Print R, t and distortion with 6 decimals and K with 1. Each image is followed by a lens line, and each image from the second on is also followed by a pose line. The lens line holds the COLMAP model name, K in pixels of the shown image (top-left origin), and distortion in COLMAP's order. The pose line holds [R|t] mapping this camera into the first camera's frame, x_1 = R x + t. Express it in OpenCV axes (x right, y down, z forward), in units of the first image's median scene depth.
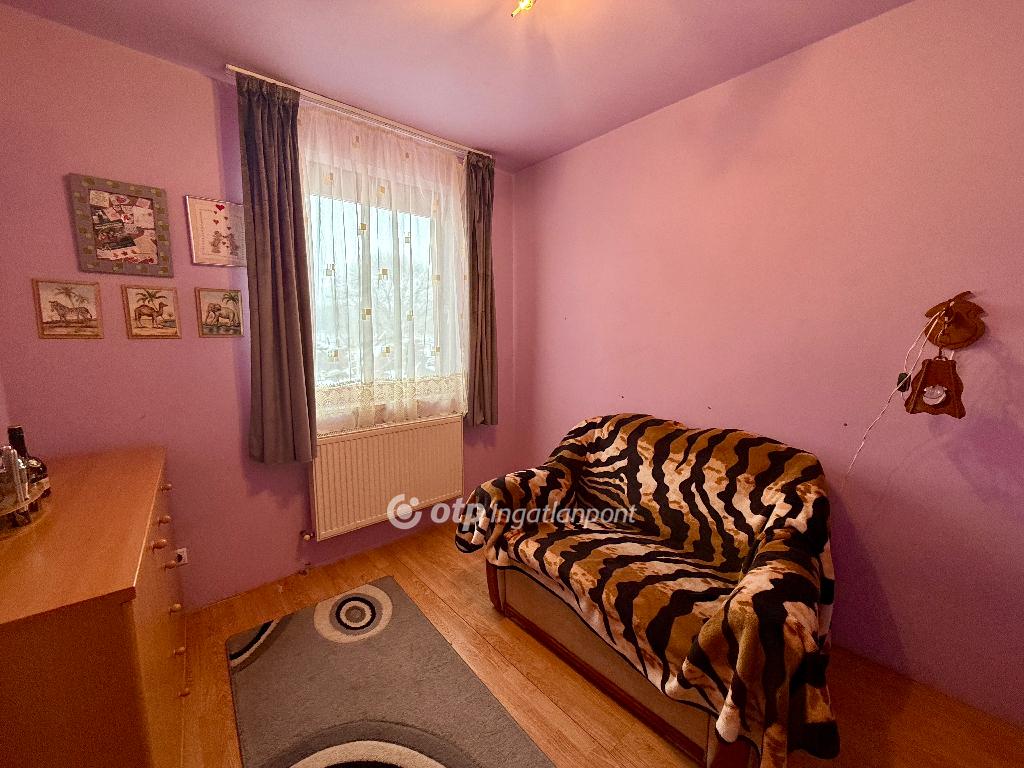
lens RADIAL K [[408.9, 0, 512.0], [0, 408.9, 384.0], [0, 0, 1]] dist [-0.000675, 0.000295]
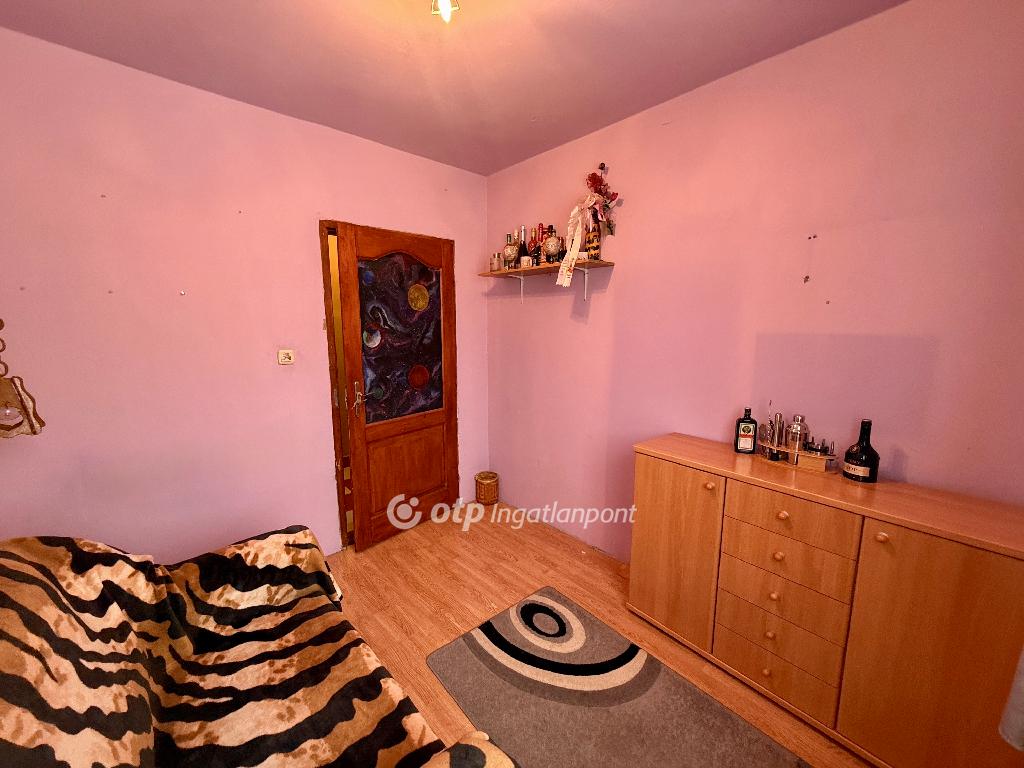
lens RADIAL K [[408.9, 0, 512.0], [0, 408.9, 384.0], [0, 0, 1]] dist [-0.000675, 0.000295]
pose [[-0.999616, 0.006496, -0.026947, -0.074424], [-0.001064, 0.962448, 0.271466, -0.224306], [0.027698, 0.271390, -0.962071, 1.425020]]
